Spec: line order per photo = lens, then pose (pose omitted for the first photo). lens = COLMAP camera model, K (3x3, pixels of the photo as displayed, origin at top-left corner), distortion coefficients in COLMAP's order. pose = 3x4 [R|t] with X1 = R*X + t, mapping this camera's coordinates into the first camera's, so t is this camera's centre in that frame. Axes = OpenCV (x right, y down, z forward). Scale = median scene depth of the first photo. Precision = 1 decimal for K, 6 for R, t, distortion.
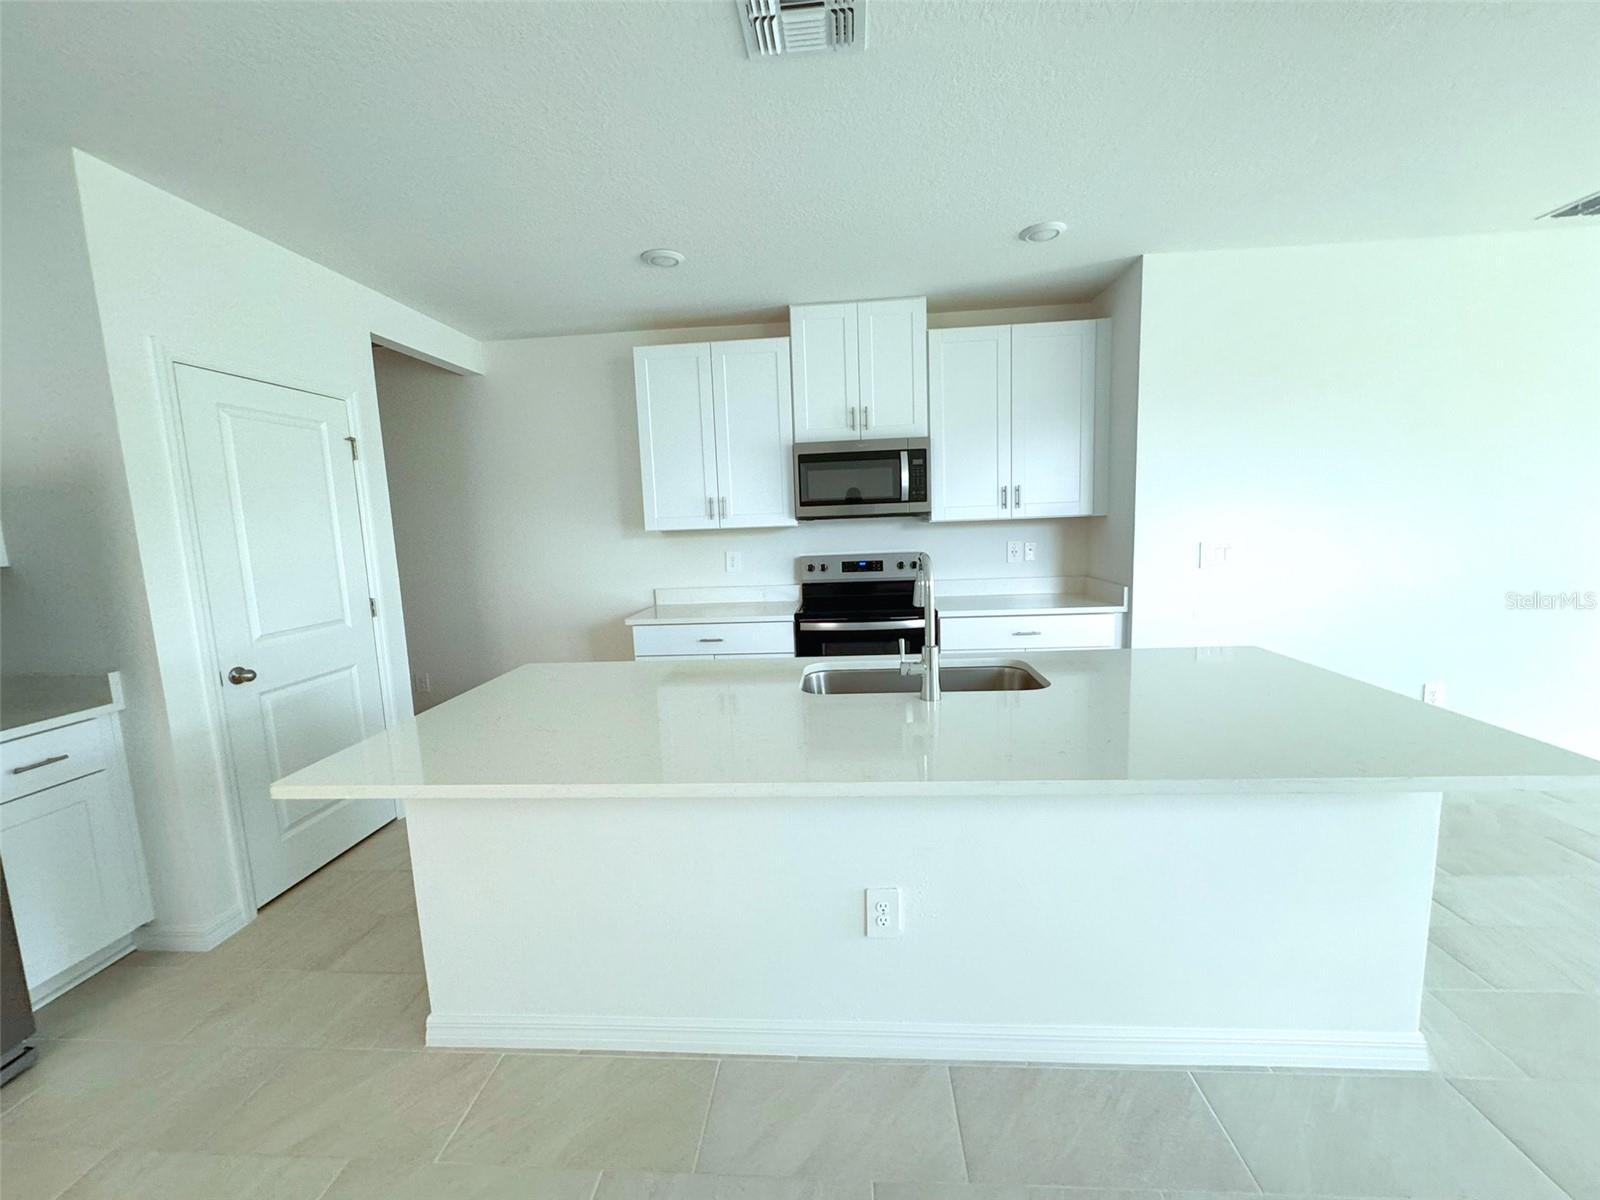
lens RADIAL K [[638.8, 0, 800.0], [0, 638.8, 600.0], [0, 0, 1]] dist [-0.002915, 0.000151]
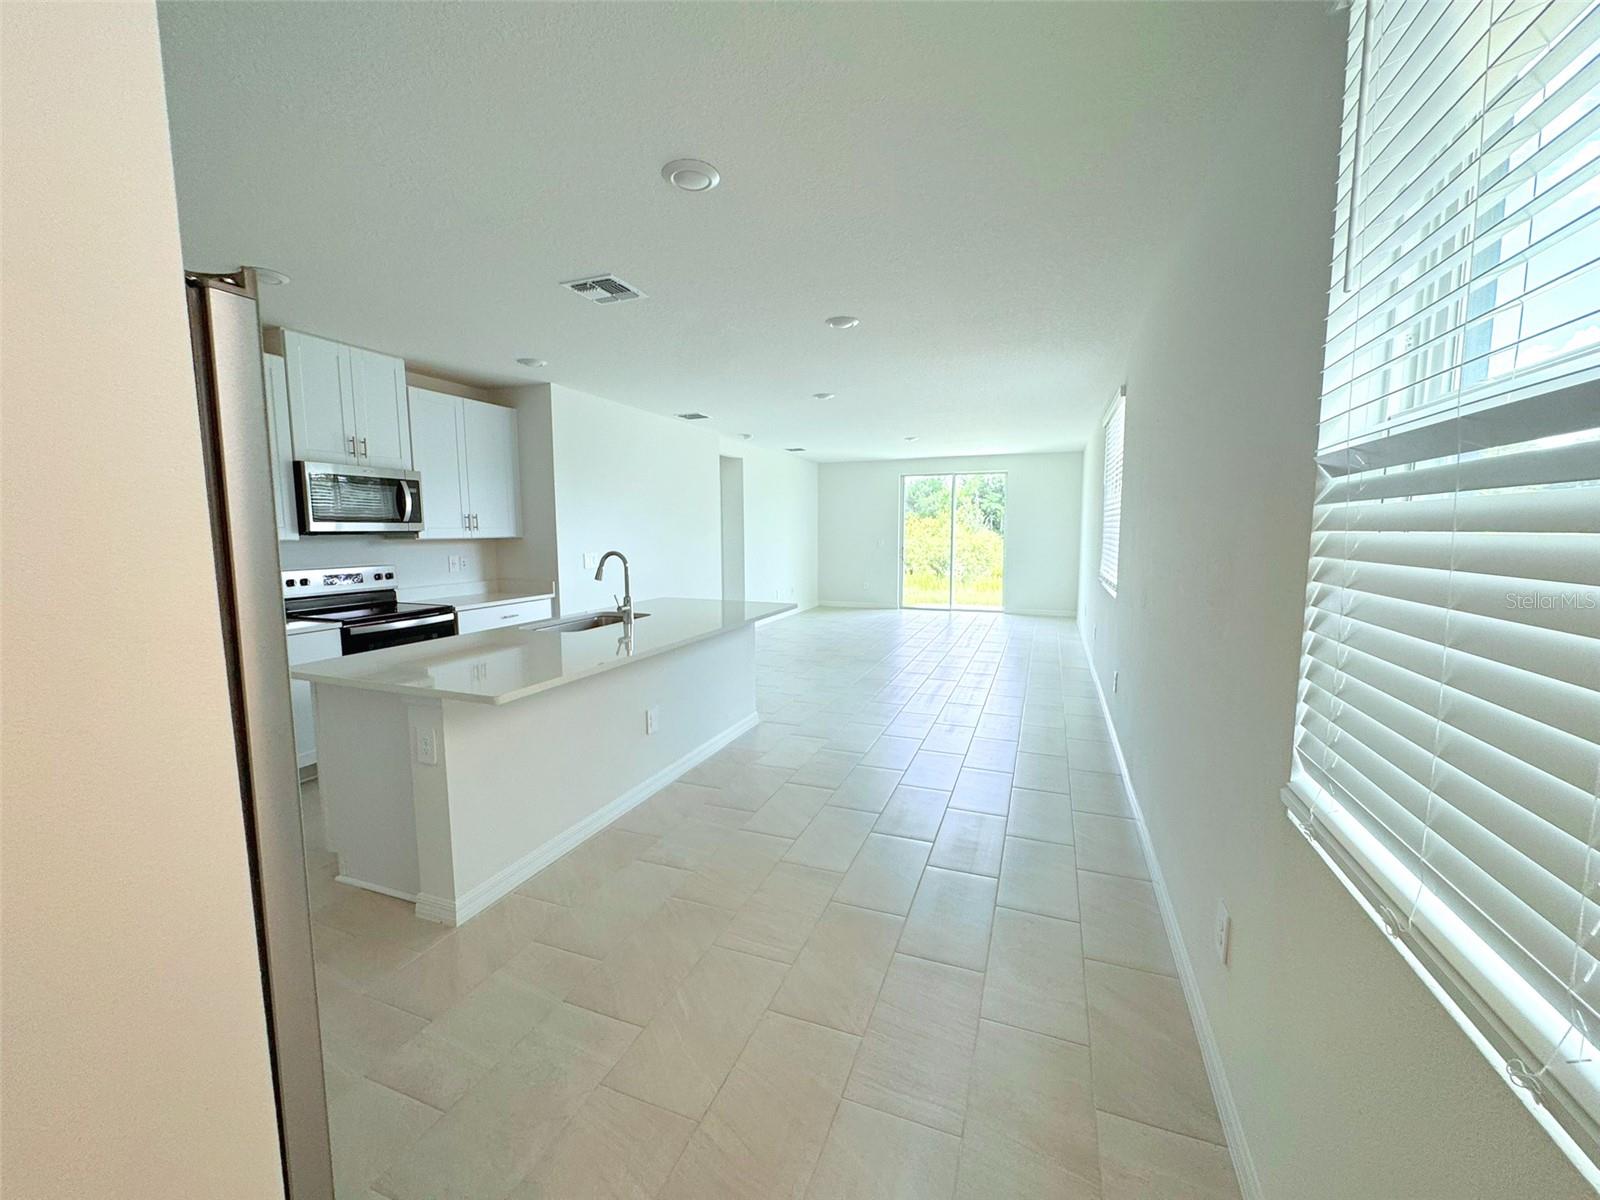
lens RADIAL K [[638.8, 0, 800.0], [0, 638.8, 600.0], [0, 0, 1]] dist [-0.002915, 0.000151]
pose [[0.291370, -0.069199, 0.954104, -0.794607], [0.115480, 0.992631, 0.036727, 0.036041], [-0.949615, 0.099479, 0.297214, -0.058923]]
